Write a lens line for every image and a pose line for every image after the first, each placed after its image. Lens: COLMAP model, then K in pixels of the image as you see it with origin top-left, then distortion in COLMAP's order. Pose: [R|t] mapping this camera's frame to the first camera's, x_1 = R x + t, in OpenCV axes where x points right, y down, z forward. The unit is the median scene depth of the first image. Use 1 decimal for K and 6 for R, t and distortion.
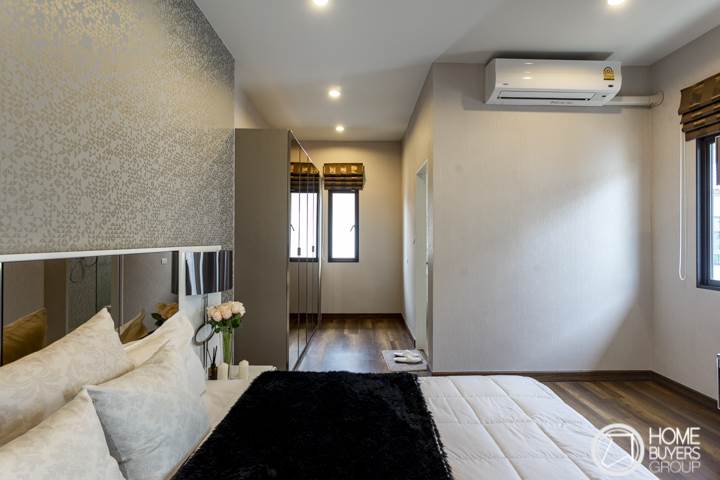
lens RADIAL K [[344.5, 0, 362.4], [0, 344.5, 238.9], [0, 0, 1]] dist [0.000694, 0.000322]
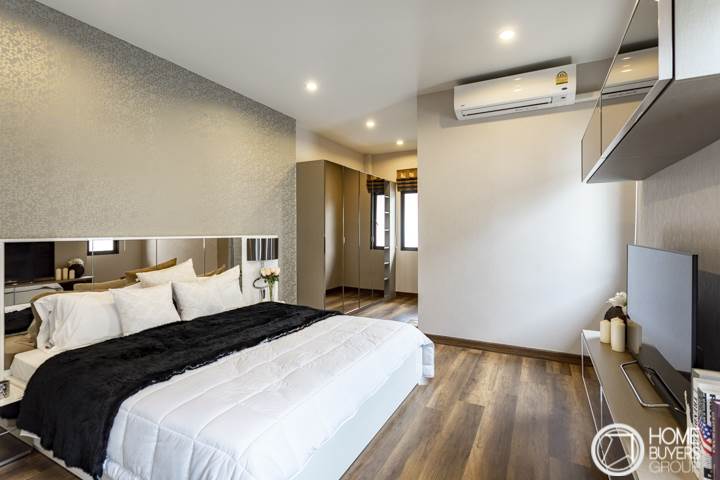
lens RADIAL K [[344.5, 0, 358.3], [0, 344.5, 236.7], [0, 0, 1]] dist [0.000694, 0.000322]
pose [[0.871144, 0.002775, -0.491019, 0.652941], [0.003619, 0.999921, 0.012072, 0.005128], [0.491014, -0.012294, 0.871065, -0.251587]]
